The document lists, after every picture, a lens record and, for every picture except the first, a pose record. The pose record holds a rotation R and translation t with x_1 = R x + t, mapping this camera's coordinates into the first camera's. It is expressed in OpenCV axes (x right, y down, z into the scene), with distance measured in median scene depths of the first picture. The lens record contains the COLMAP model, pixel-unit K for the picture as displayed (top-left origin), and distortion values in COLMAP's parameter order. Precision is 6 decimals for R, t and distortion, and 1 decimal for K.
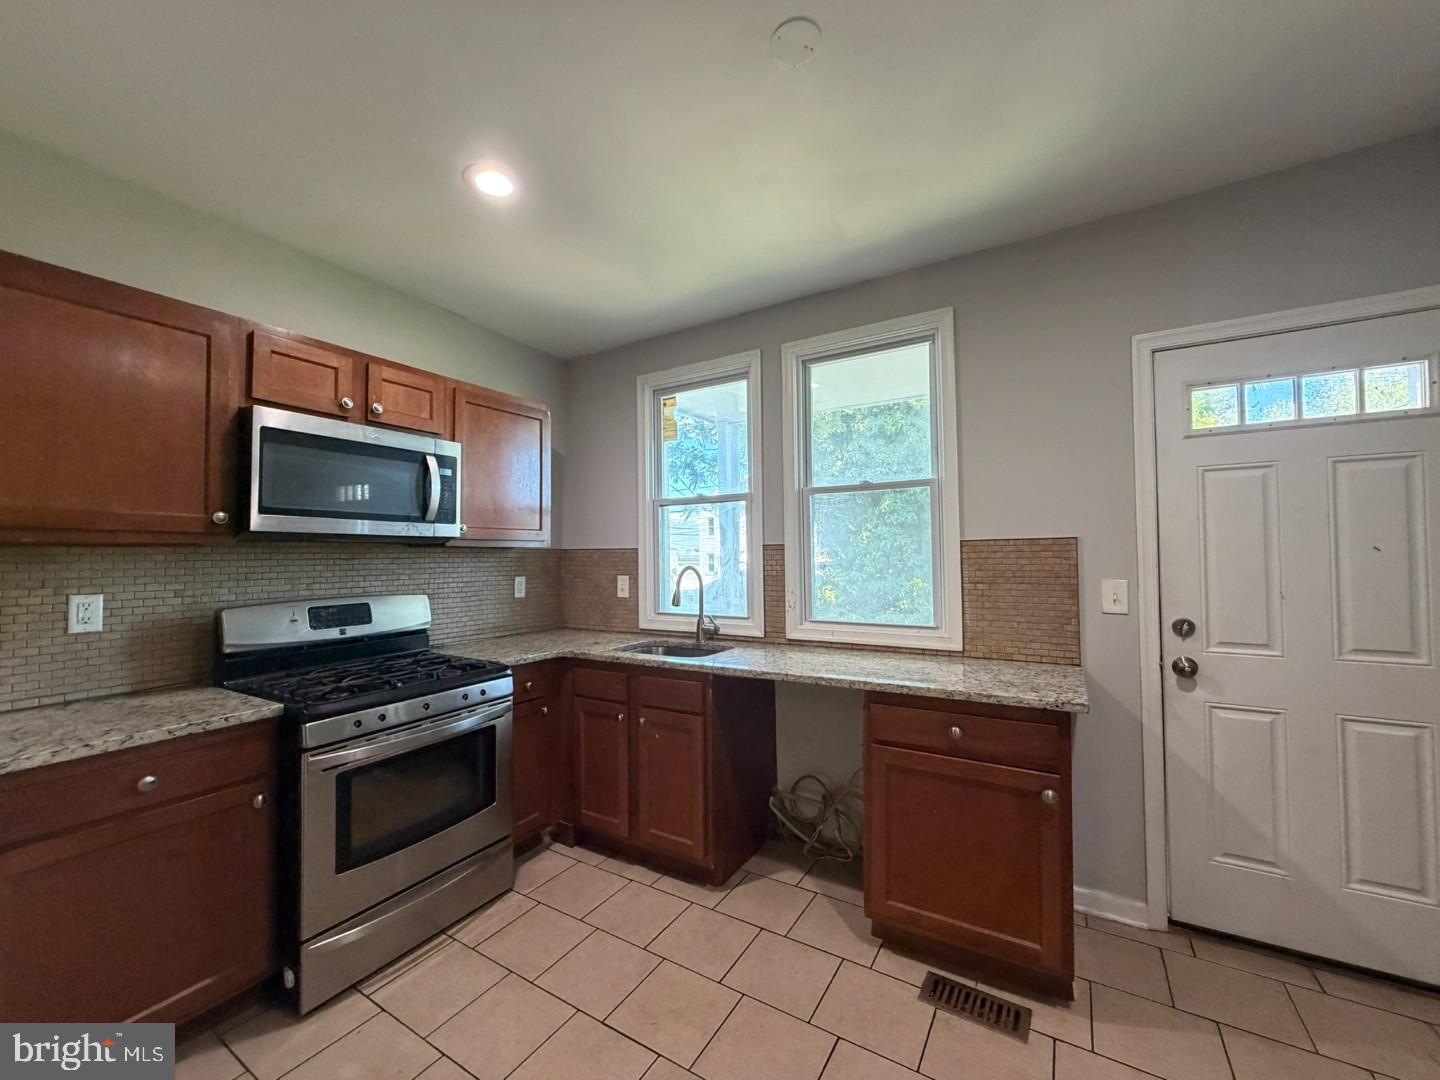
lens RADIAL K [[574.7, 0, 713.3], [0, 574.7, 541.8], [0, 0, 1]] dist [0.001135, -0.000530]
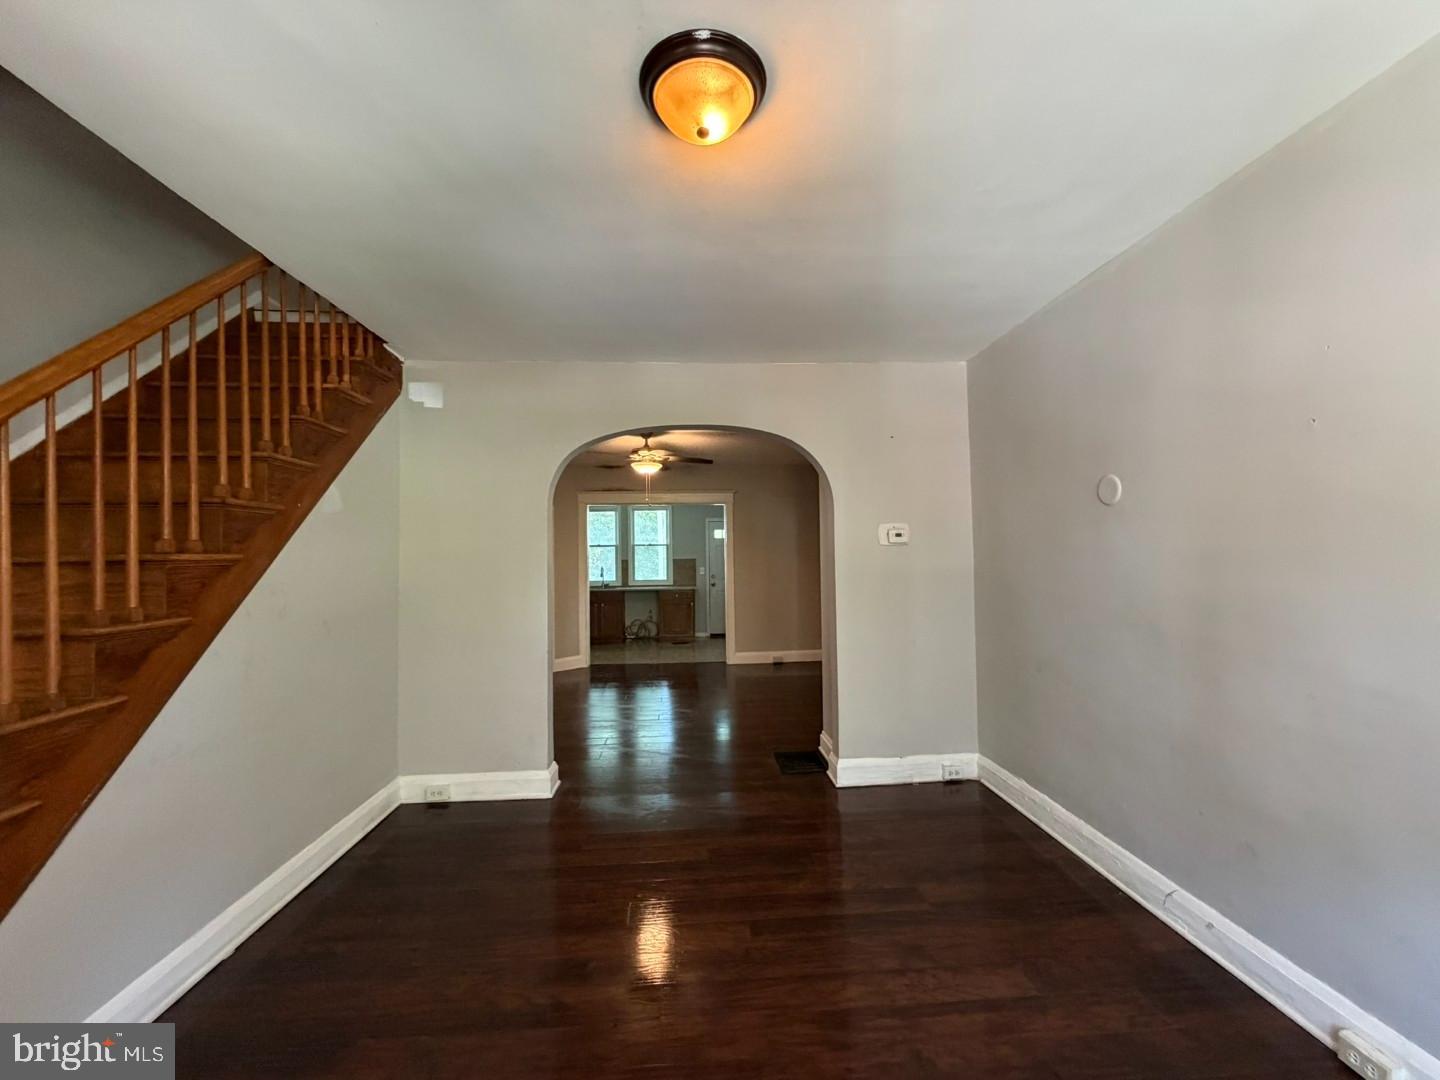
lens RADIAL K [[574.7, 0, 710.7], [0, 574.7, 544.5], [0, 0, 1]] dist [0.001135, -0.000530]
pose [[0.820574, 0.011842, 0.571418, -1.886749], [-0.009271, 0.999930, -0.007408, -0.086616], [-0.571465, 0.000781, 0.820626, -2.827951]]
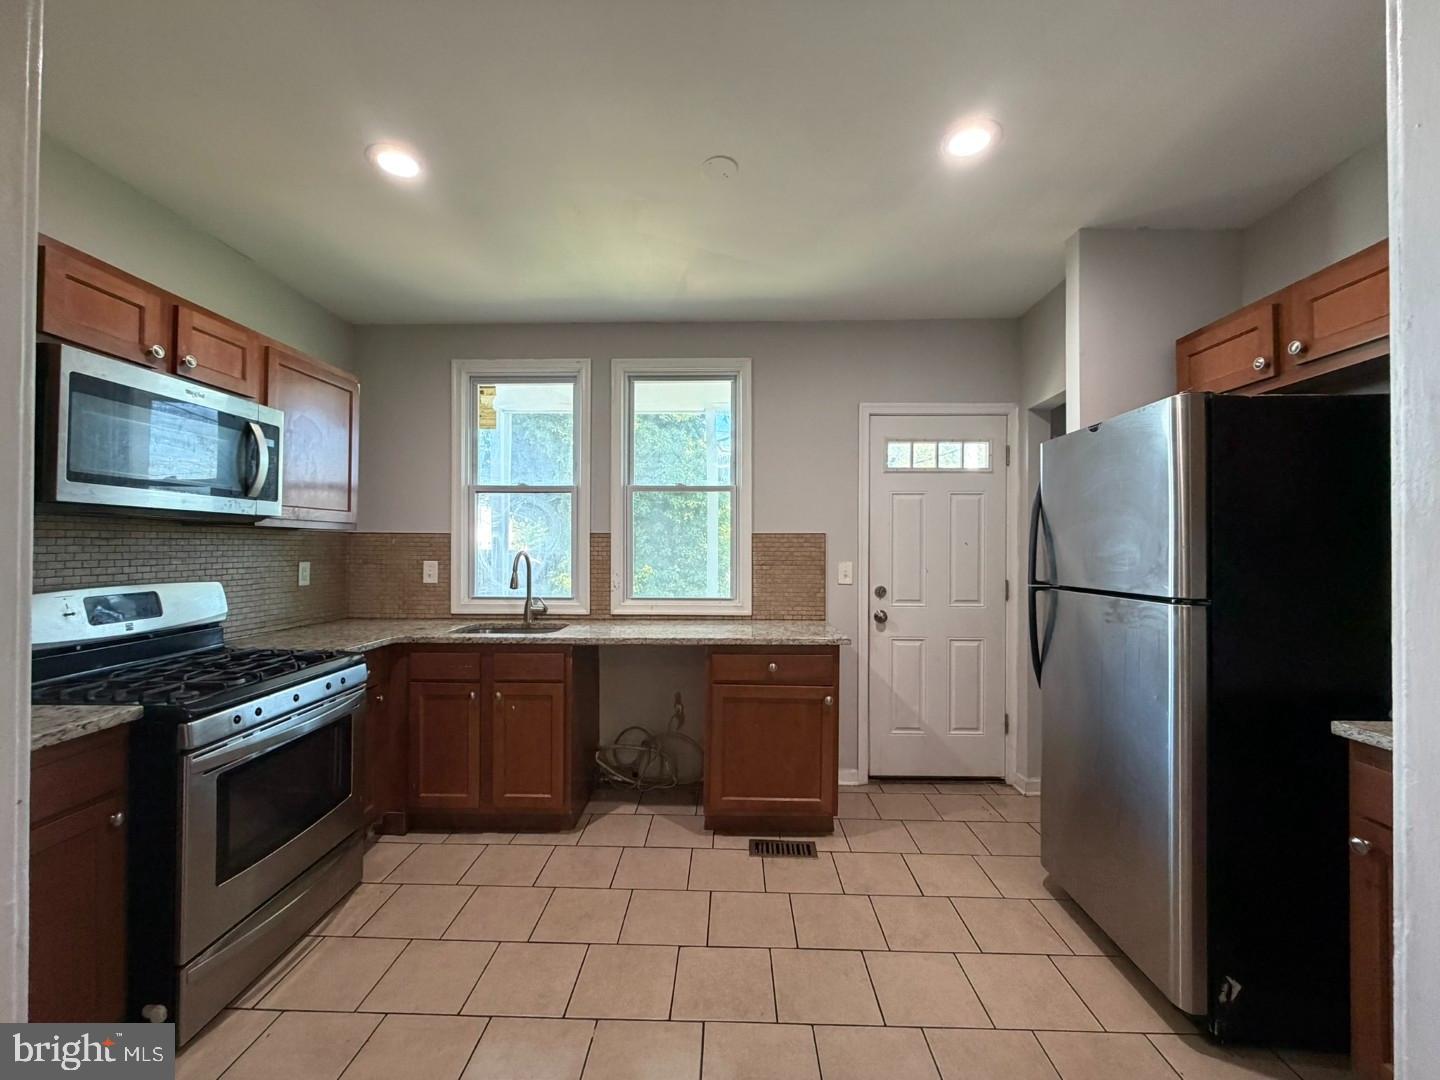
lens RADIAL K [[574.7, 0, 713.1], [0, 574.7, 541.0], [0, 0, 1]] dist [0.001135, -0.000530]
pose [[0.865907, 0.017119, 0.499912, -0.338662], [-0.025333, 0.999633, 0.009648, 0.005046], [-0.499564, -0.021018, 0.866022, -0.126987]]
